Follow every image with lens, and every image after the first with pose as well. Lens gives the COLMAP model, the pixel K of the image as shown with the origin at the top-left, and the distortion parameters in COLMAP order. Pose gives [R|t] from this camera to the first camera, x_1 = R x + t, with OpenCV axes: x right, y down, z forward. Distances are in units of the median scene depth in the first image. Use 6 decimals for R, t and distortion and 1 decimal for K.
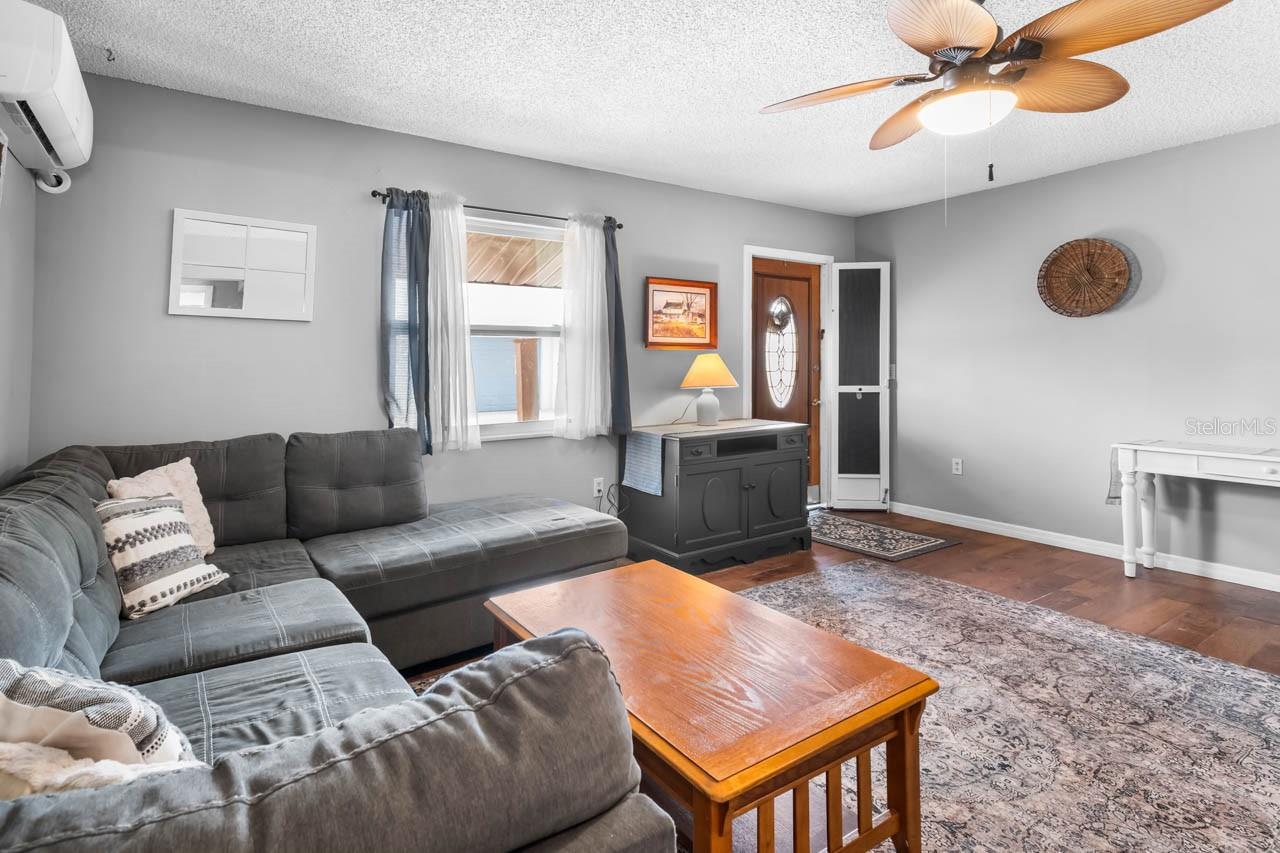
lens RADIAL K [[612.2, 0, 640.0], [0, 612.2, 361.8], [0, 0, 1]] dist [0.000804, 0.001266]
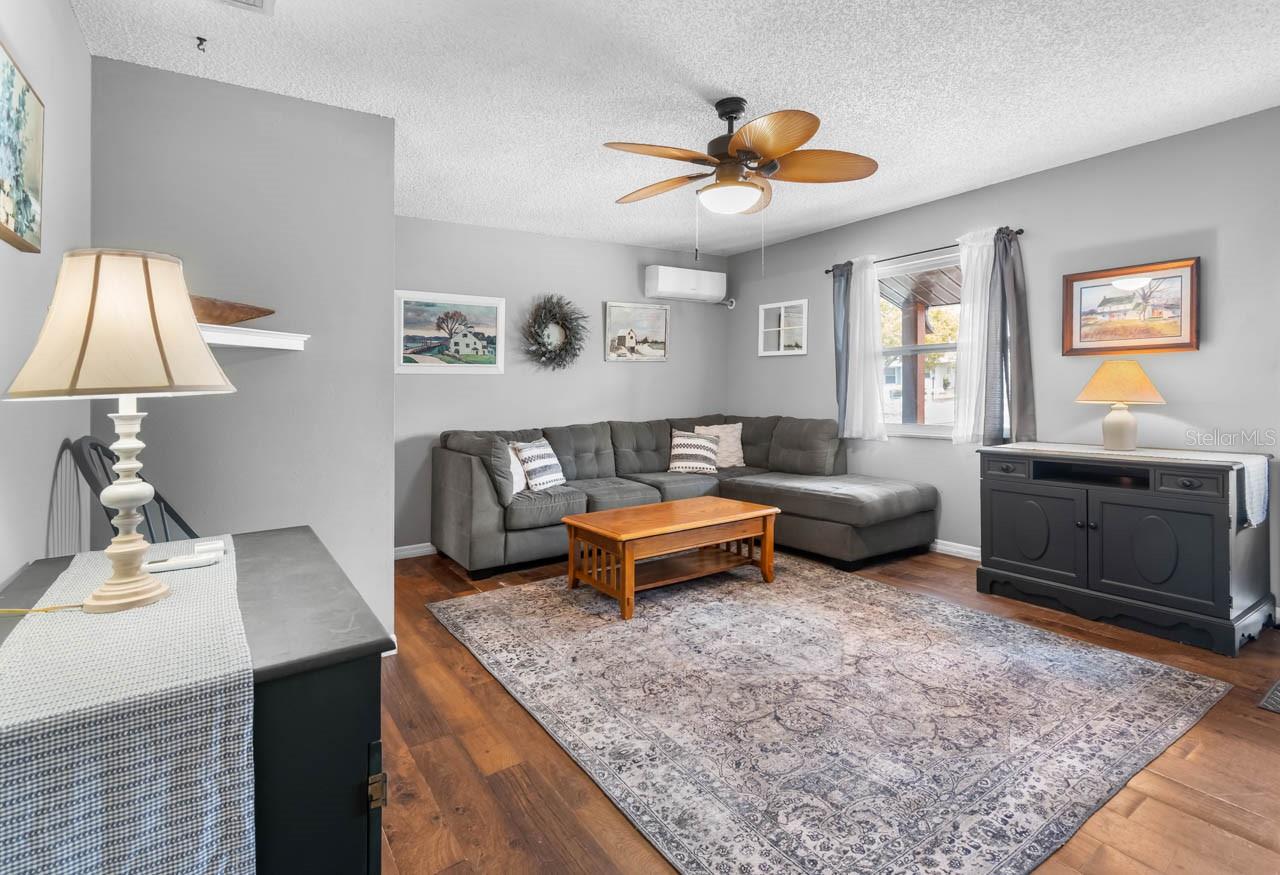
lens RADIAL K [[630.2, 0, 636.5], [0, 630.2, 388.6], [0, 0, 1]] dist [0.002325, 0.000524]
pose [[0.009320, 0.008754, -0.999918, 1.506435], [0.021319, 0.999733, 0.008951, 0.005232], [0.999729, -0.021401, 0.009131, 0.605768]]
